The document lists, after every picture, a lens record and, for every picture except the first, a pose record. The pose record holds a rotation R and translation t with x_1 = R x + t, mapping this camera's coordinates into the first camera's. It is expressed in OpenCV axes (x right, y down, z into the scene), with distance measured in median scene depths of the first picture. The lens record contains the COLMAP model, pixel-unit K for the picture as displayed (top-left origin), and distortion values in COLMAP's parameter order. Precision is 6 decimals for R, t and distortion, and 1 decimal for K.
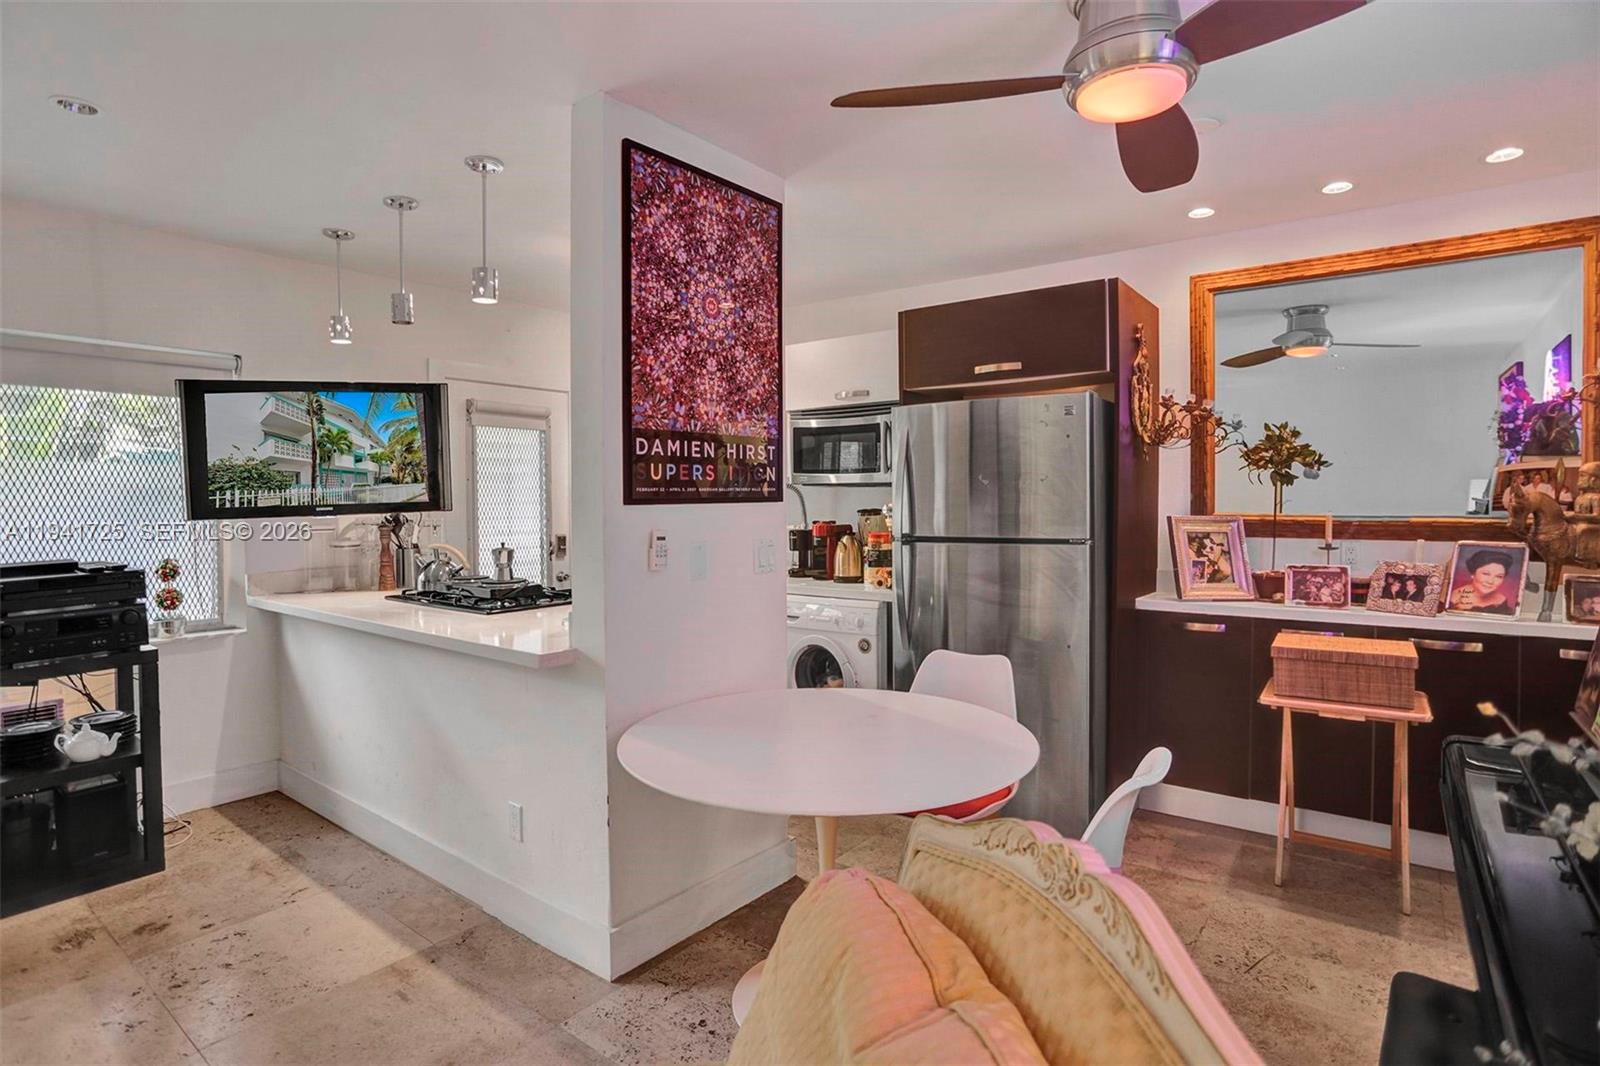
lens RADIAL K [[813.6, 0, 793.0], [0, 813.6, 517.0], [0, 0, 1]] dist [-0.076764, 0.032245]
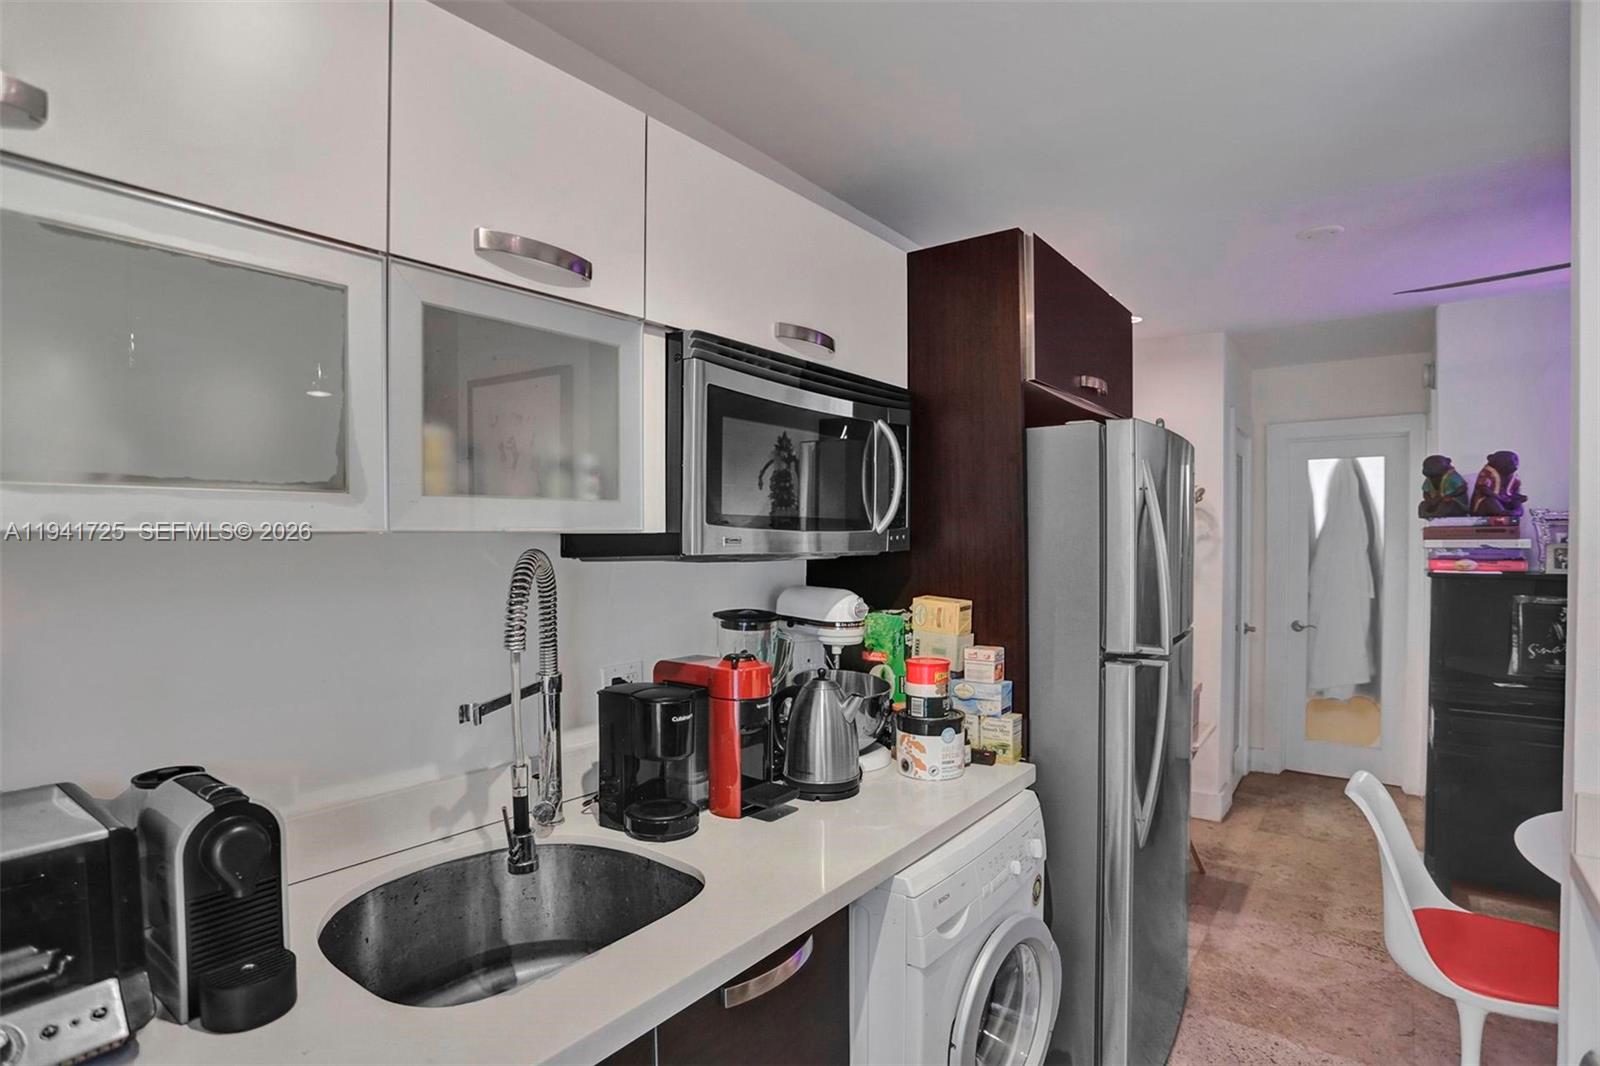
lens RADIAL K [[816.5, 0, 785.5], [0, 816.5, 551.9], [0, 0, 1]] dist [-0.082091, 0.033733]
pose [[0.006012, -0.014278, 0.999880, -0.442621], [0.023099, 0.999633, 0.014135, -0.061777], [-0.999715, 0.023011, 0.006339, 1.301903]]
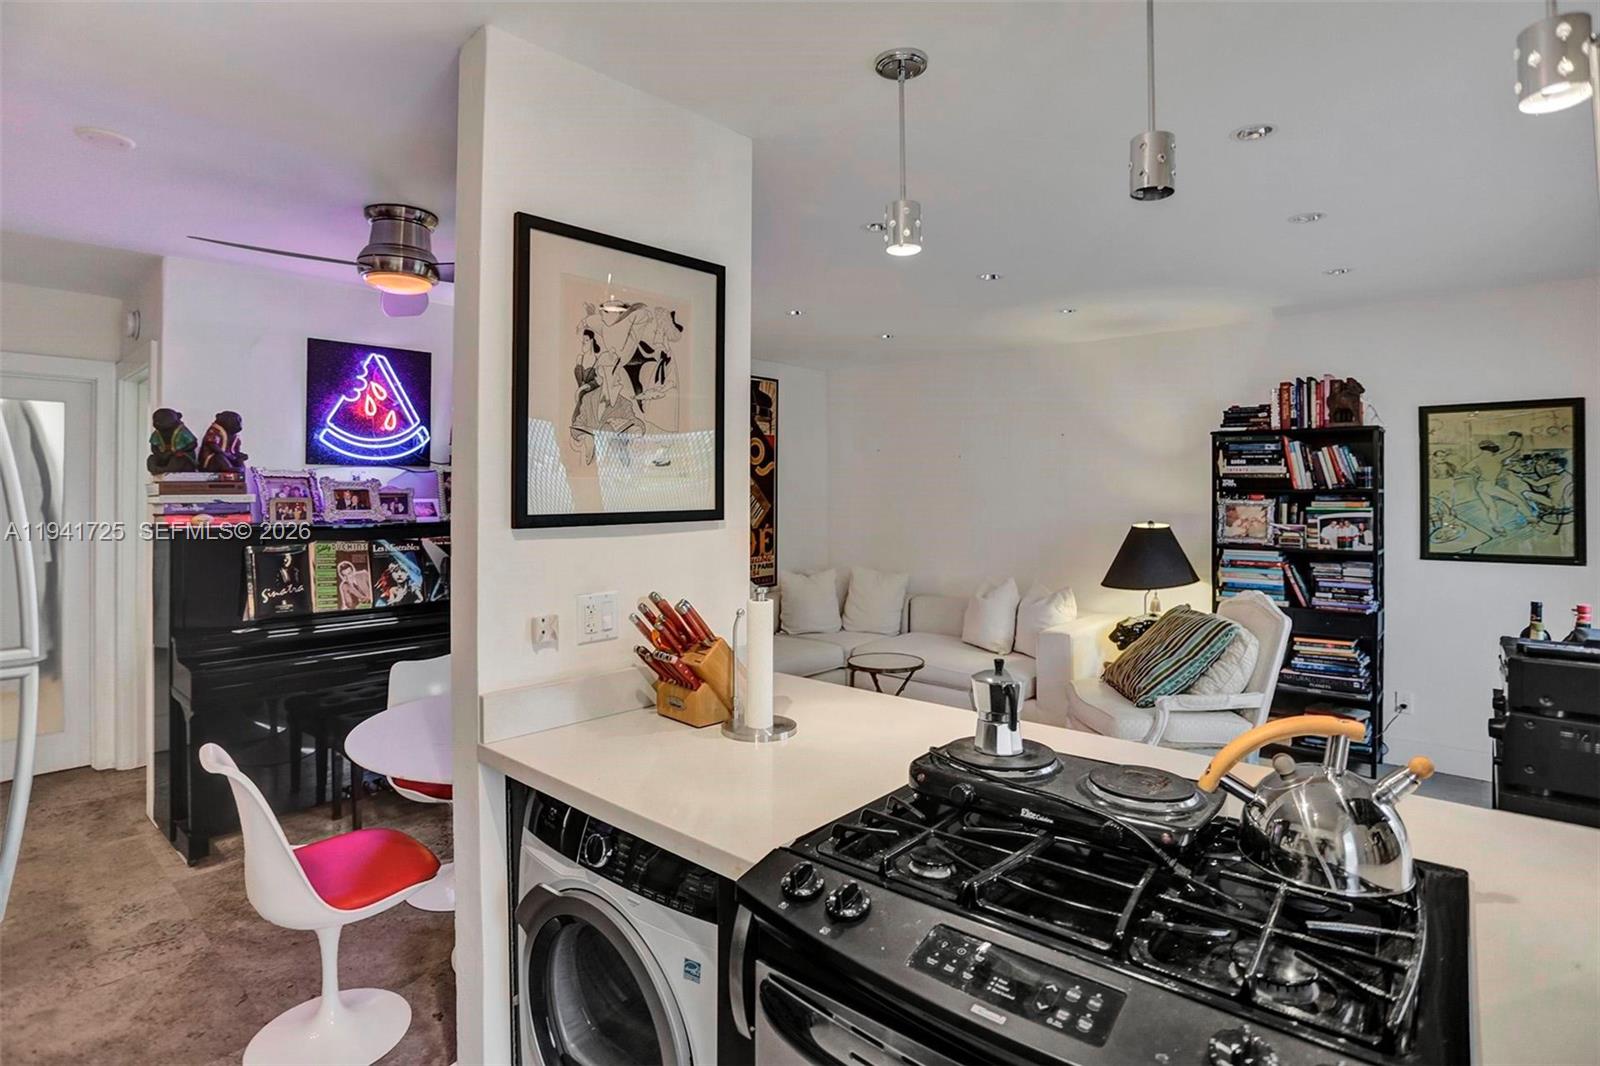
lens RADIAL K [[805.4, 0, 795.5], [0, 805.4, 487.5], [0, 0, 1]] dist [-0.070162, 0.029173]
pose [[-0.997809, 0.004948, 0.065981, -0.280516], [0.005817, 0.999899, 0.012983, -0.061307], [-0.065911, 0.013338, -0.997736, 1.396969]]
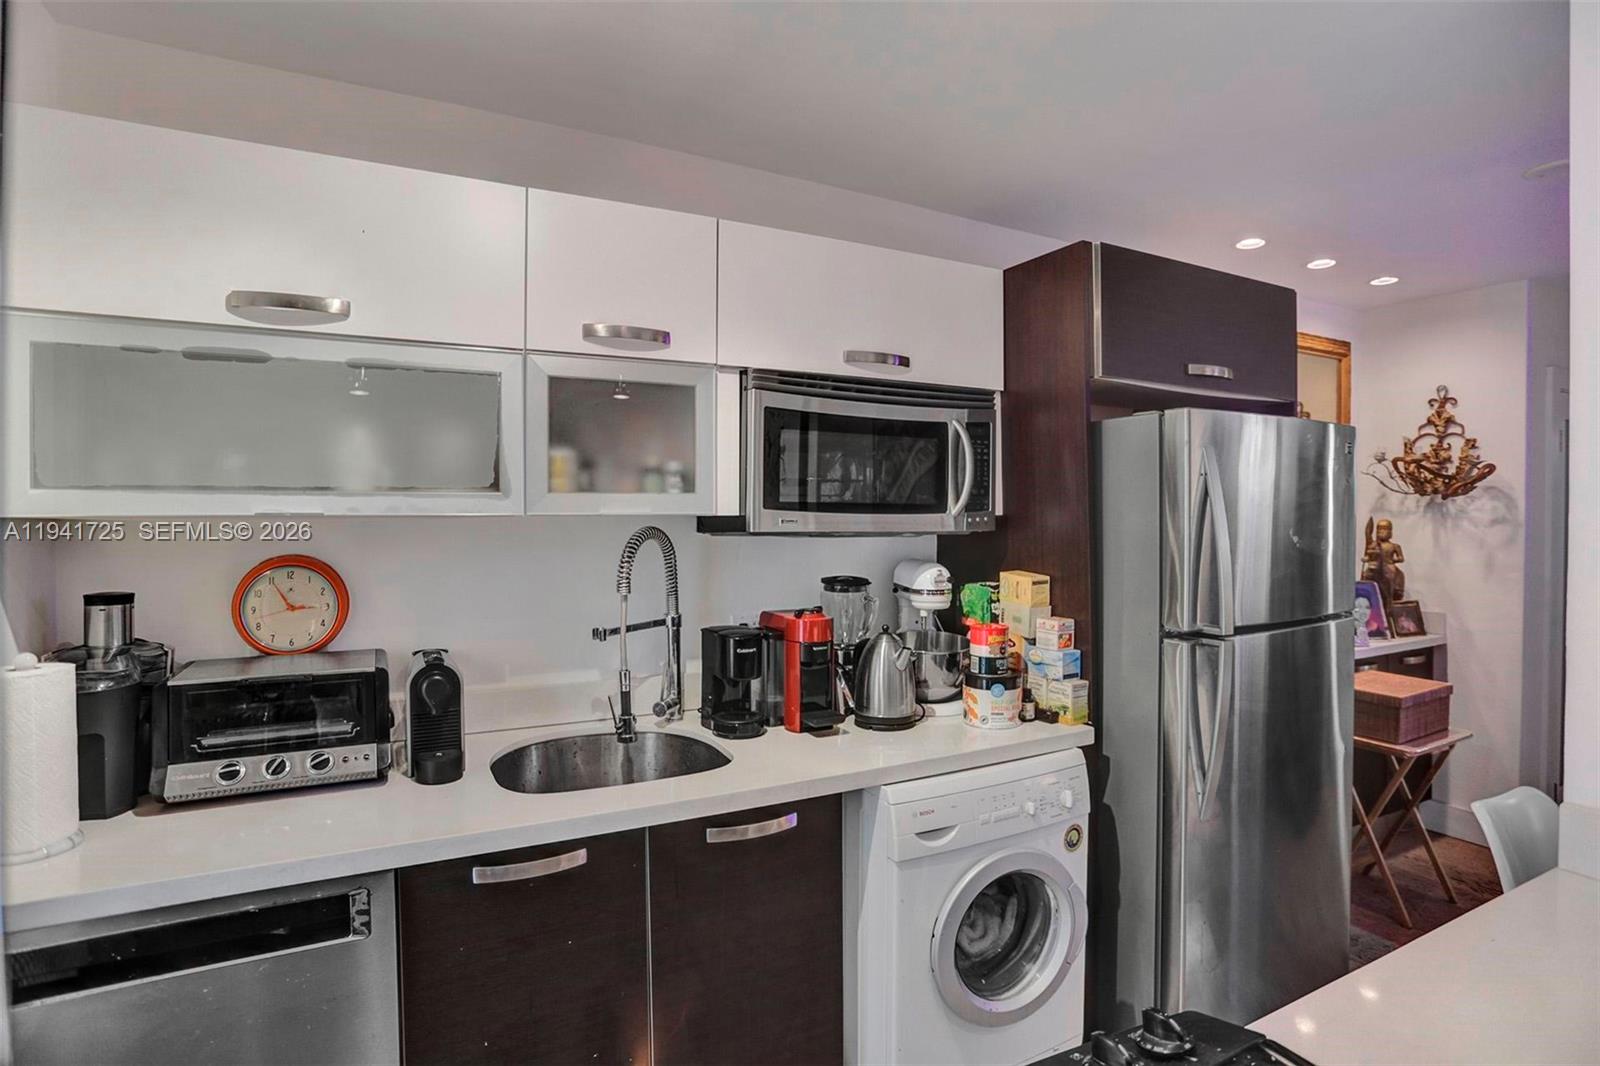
lens RADIAL K [[802.5, 0, 792.0], [0, 802.5, 524.5], [0, 0, 1]] dist [-0.081214, 0.035521]
pose [[0.428840, -0.005185, 0.903366, -0.528500], [0.015291, 0.999882, -0.001520, -0.059238], [-0.903251, 0.014465, 0.428869, 1.073092]]
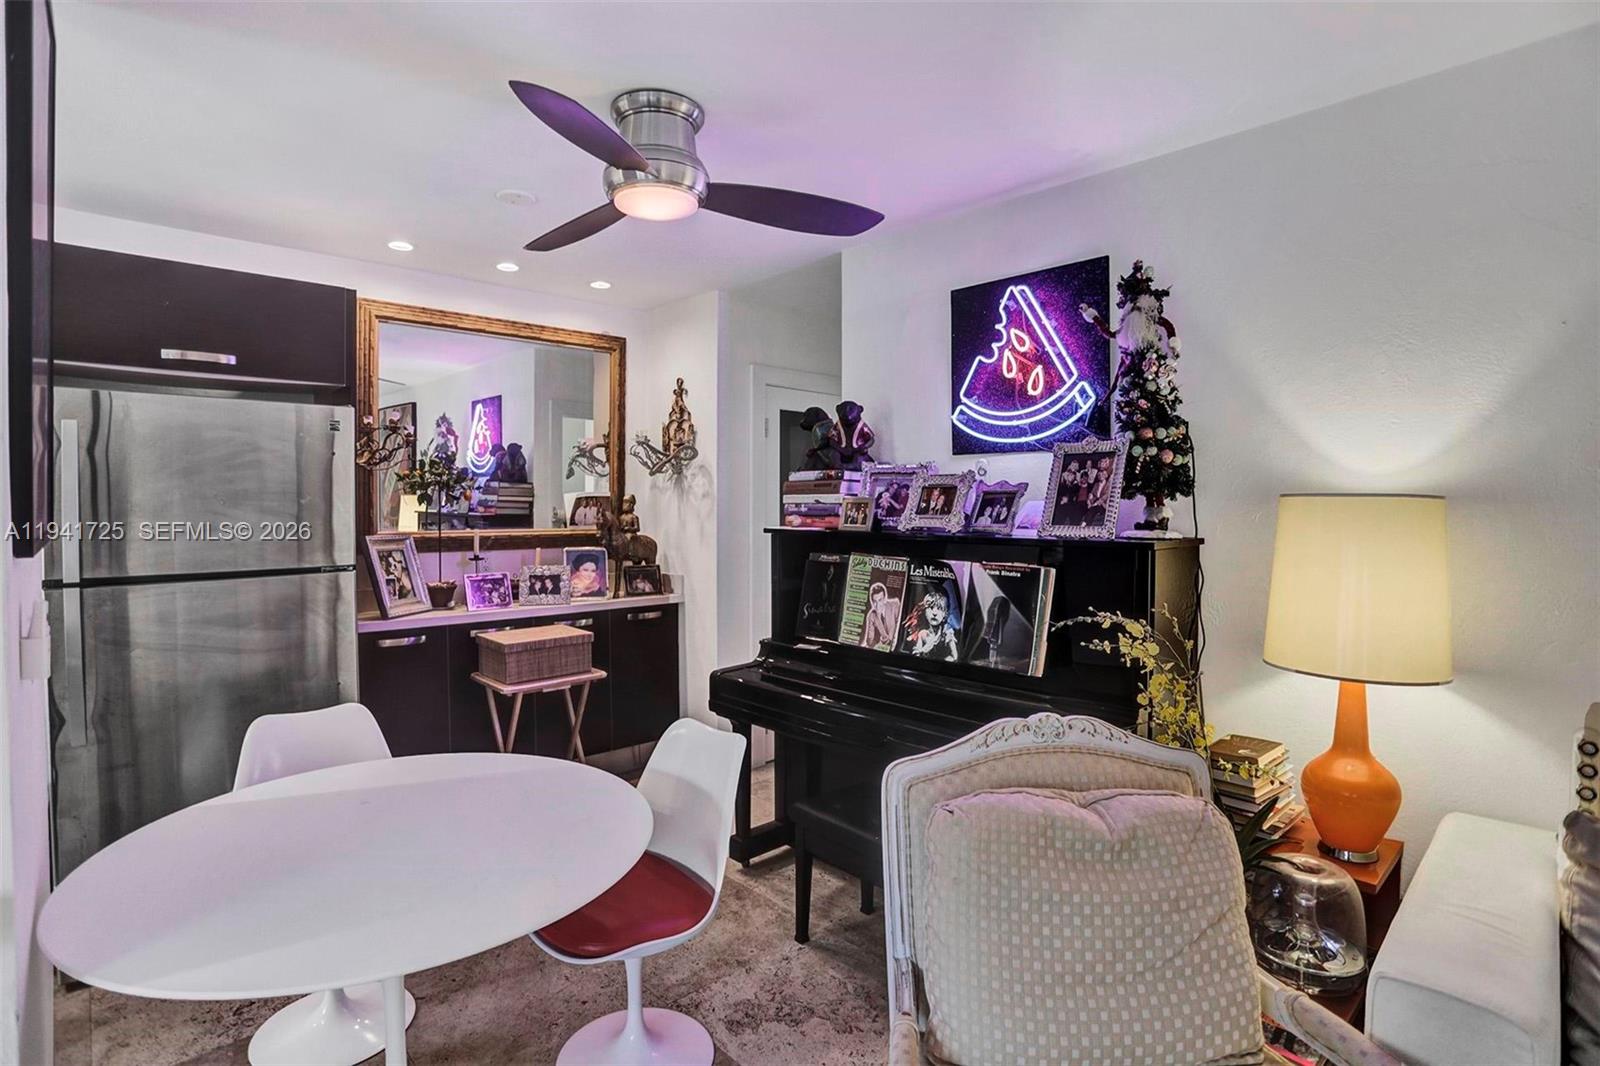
lens RADIAL K [[802.8, 0, 793.8], [0, 802.8, 509.6], [0, 0, 1]] dist [-0.069334, 0.029393]
pose [[0.169800, -0.001927, 0.985477, -0.411466], [0.016711, 0.999860, -0.000924, -0.025268], [-0.985337, 0.016626, 0.169808, 0.310041]]
